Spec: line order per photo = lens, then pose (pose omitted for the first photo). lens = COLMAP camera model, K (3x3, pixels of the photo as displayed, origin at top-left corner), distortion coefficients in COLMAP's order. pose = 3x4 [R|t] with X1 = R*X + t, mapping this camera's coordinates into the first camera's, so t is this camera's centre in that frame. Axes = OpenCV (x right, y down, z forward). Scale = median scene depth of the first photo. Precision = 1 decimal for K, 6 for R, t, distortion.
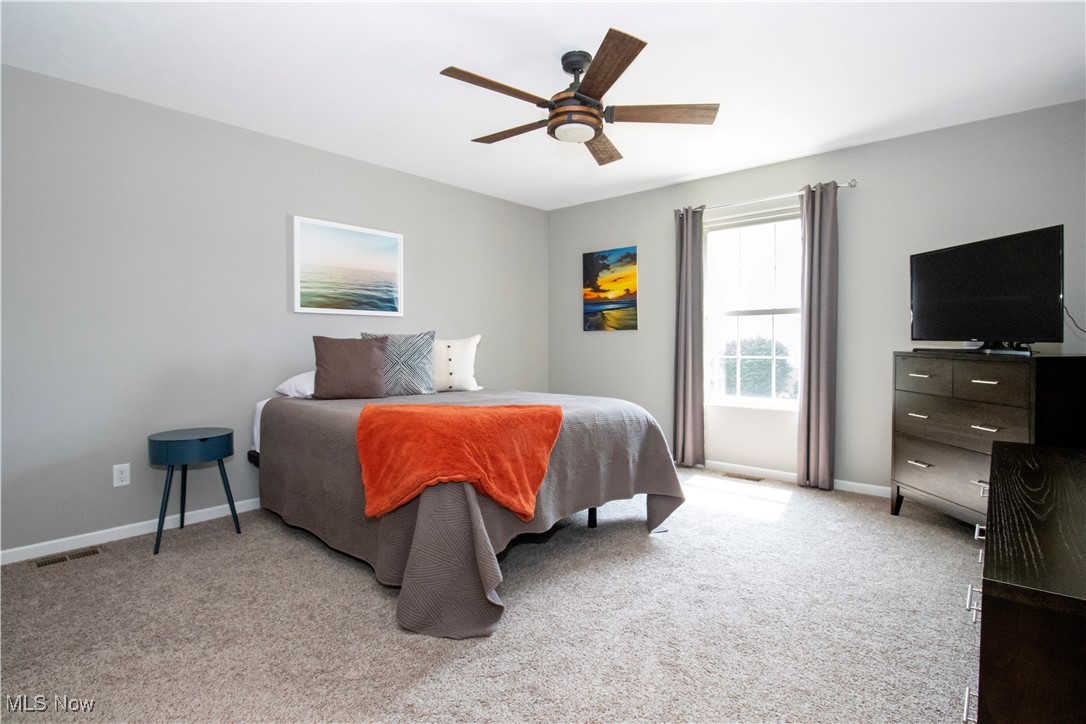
lens RADIAL K [[530.9, 0, 546.8], [0, 530.9, 362.7], [0, 0, 1]] dist [0.000550, -0.012018]
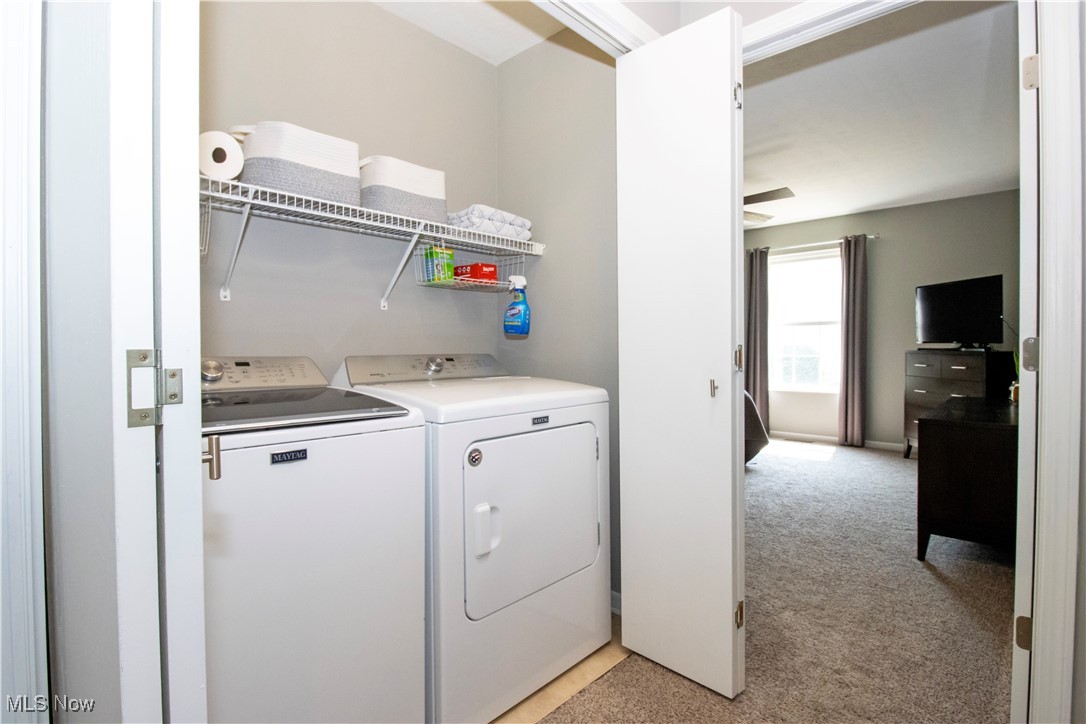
lens RADIAL K [[530.9, 0, 536.7], [0, 530.9, 358.2], [0, 0, 1]] dist [0.000550, -0.012018]
pose [[0.997312, 0.009312, -0.072673, -0.244401], [-0.011160, 0.999624, -0.025058, 0.044176], [0.072412, 0.025802, 0.997041, -0.503269]]
